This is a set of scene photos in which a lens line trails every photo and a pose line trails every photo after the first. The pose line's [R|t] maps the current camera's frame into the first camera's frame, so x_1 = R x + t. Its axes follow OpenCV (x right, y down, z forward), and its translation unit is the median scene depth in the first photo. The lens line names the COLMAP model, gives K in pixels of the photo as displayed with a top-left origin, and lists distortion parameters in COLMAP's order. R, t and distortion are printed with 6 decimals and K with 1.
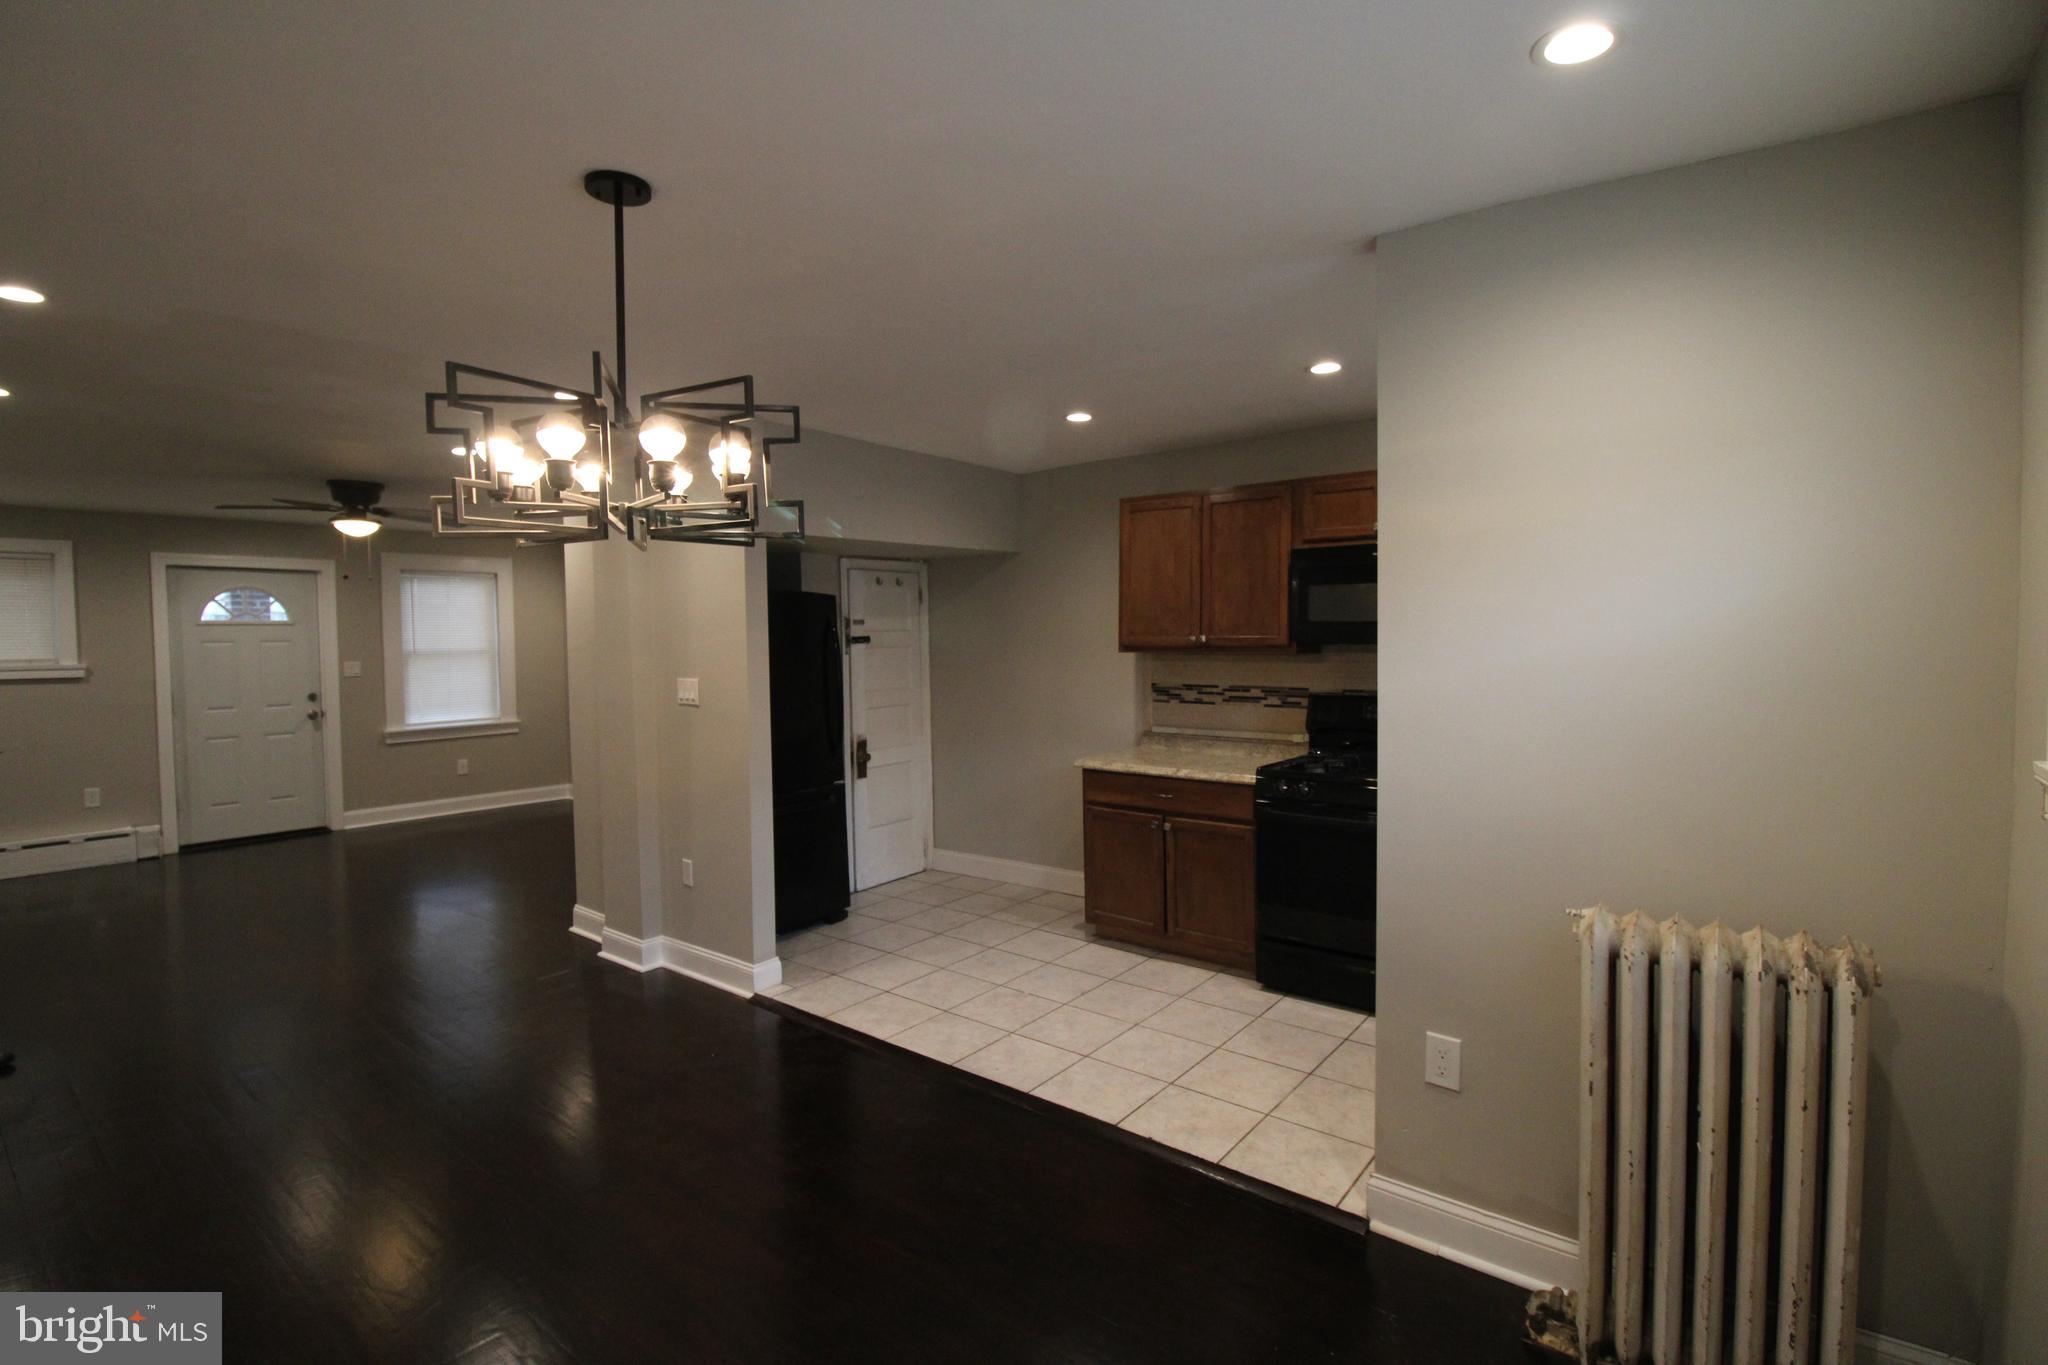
lens RADIAL K [[947.9, 0, 1022.7], [0, 947.9, 670.5], [0, 0, 1]] dist [0.003919, -0.016824]
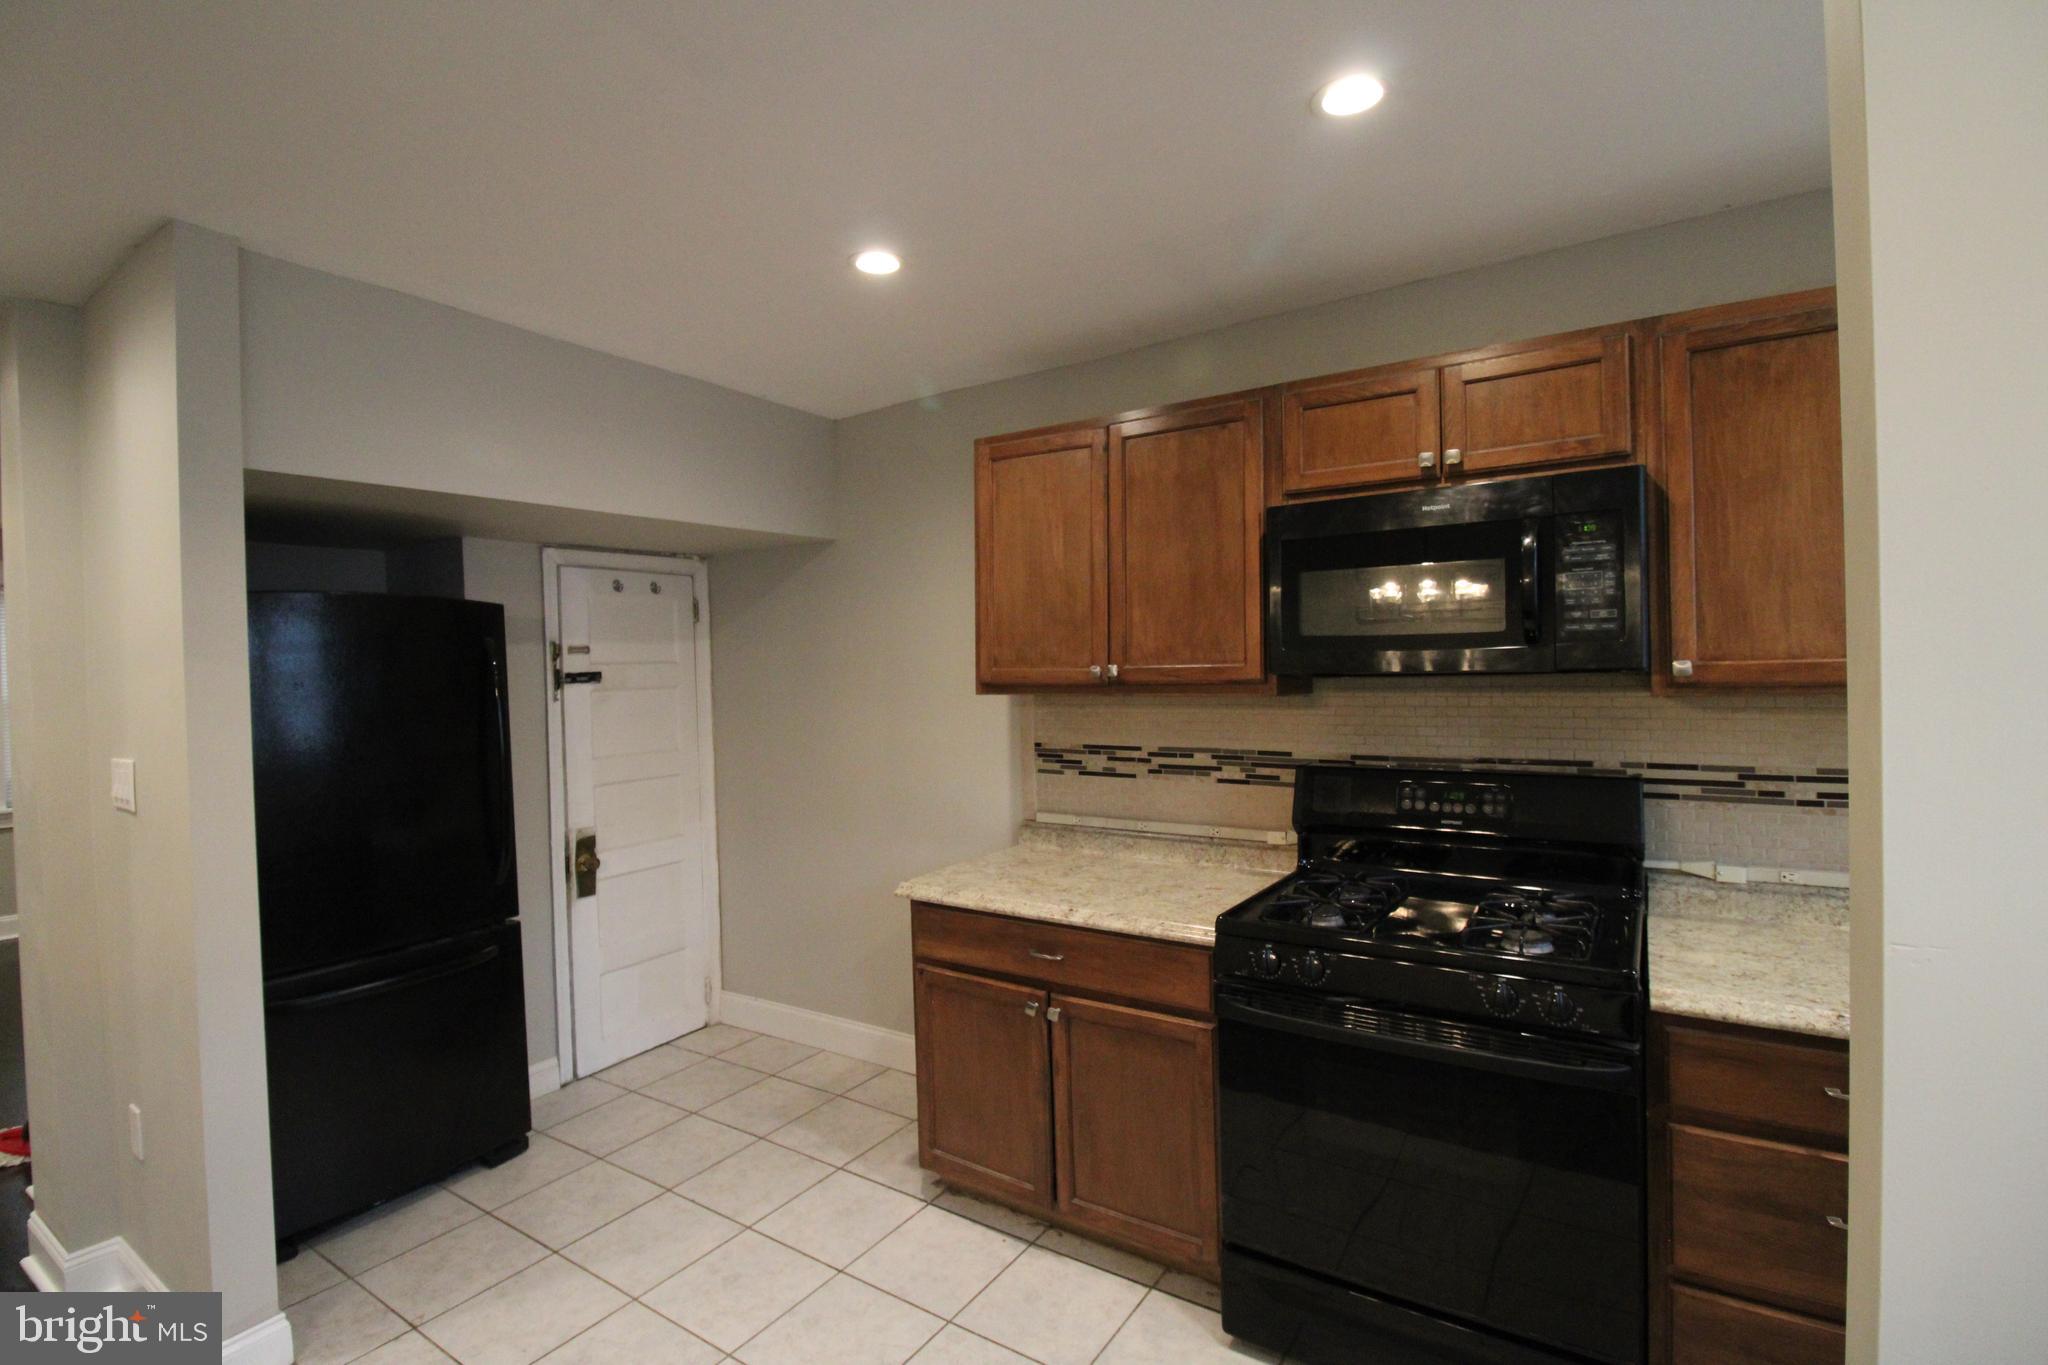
lens RADIAL K [[947.9, 0, 1022.7], [0, 947.9, 670.5], [0, 0, 1]] dist [0.003919, -0.016824]
pose [[0.996750, -0.011395, 0.079747, 0.084529], [0.014032, 0.999370, -0.032587, -0.014628], [-0.079326, 0.033600, 0.996282, 0.406723]]
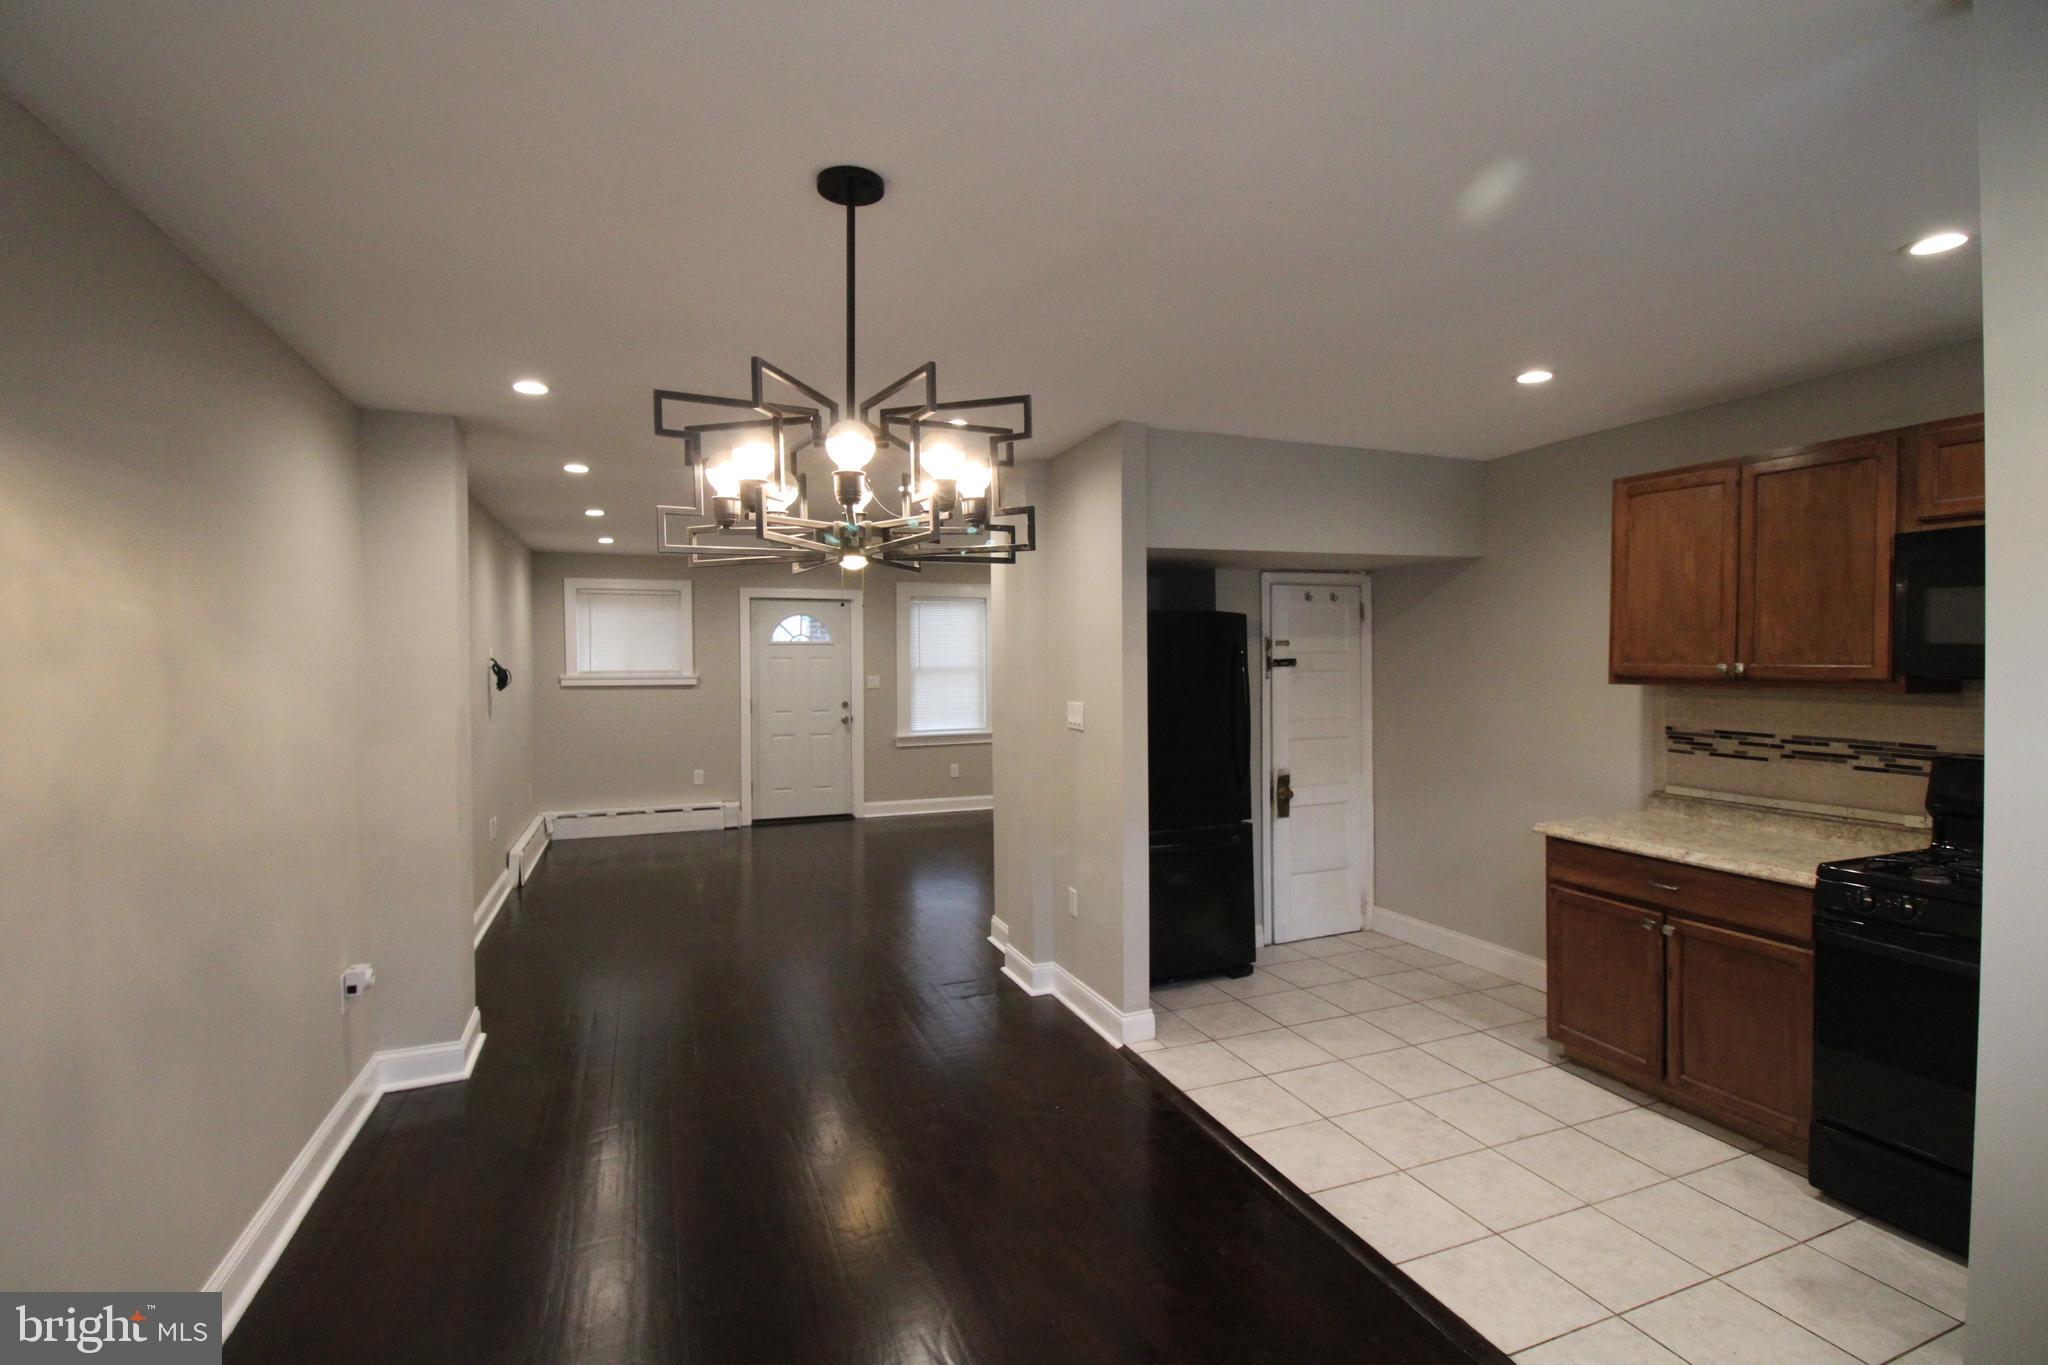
lens RADIAL K [[947.9, 0, 1022.7], [0, 947.9, 670.5], [0, 0, 1]] dist [0.003919, -0.016824]
pose [[0.861550, 0.014315, -0.507471, 0.083288], [-0.023509, 0.999655, -0.011713, -0.010310], [0.507129, 0.022021, 0.861589, 0.121763]]
